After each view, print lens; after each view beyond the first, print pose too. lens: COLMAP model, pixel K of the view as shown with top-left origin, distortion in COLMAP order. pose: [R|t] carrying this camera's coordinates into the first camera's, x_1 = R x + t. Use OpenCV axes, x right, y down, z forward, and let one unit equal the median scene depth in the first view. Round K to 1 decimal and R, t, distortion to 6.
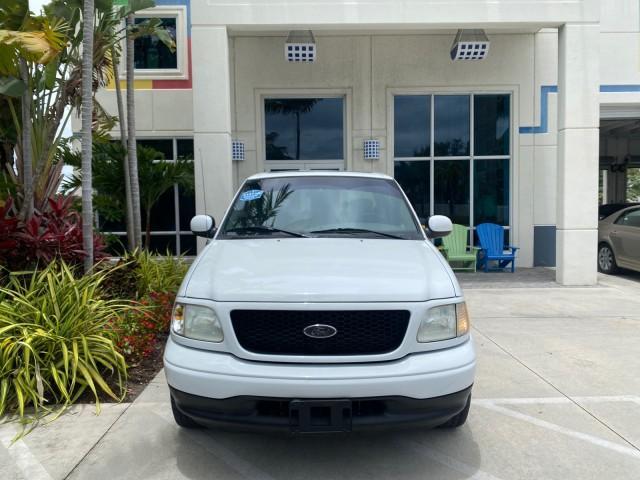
lens RADIAL K [[504.9, 0, 317.9], [0, 504.9, 235.8], [0, 0, 1]] dist [0.021156, -0.002138]
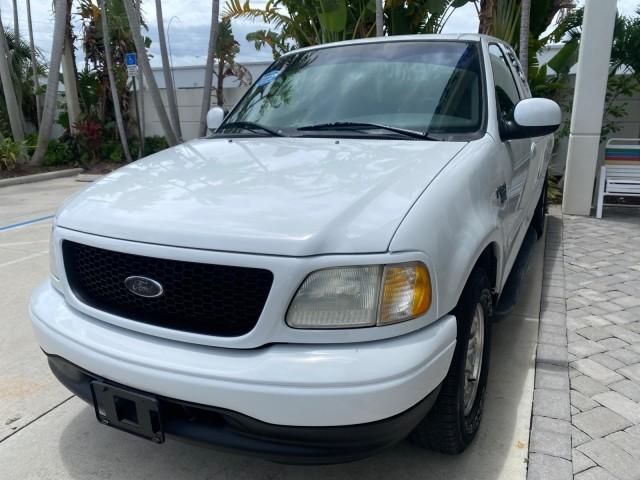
lens RADIAL K [[514.8, 0, 322.3], [0, 514.8, 238.3], [0, 0, 1]] dist [-0.003559, -0.001439]
pose [[0.887619, 0.093449, -0.451000, 0.413270], [-0.003505, 0.980543, 0.196273, 0.001543], [0.460566, -0.172634, 0.870676, 0.462814]]
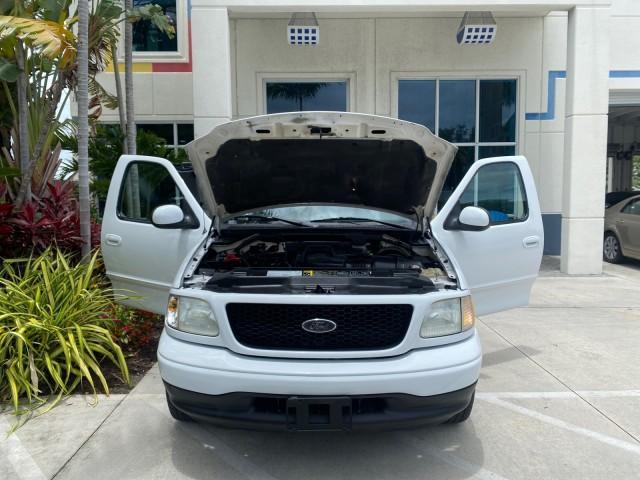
lens RADIAL K [[504.9, 0, 317.9], [0, 504.9, 235.8], [0, 0, 1]] dist [0.021156, -0.002138]
pose [[0.999967, 0.006115, -0.005303, 0.004908], [-0.005967, 0.999605, 0.027472, -0.006998], [0.005469, -0.027439, 0.999609, 0.038213]]
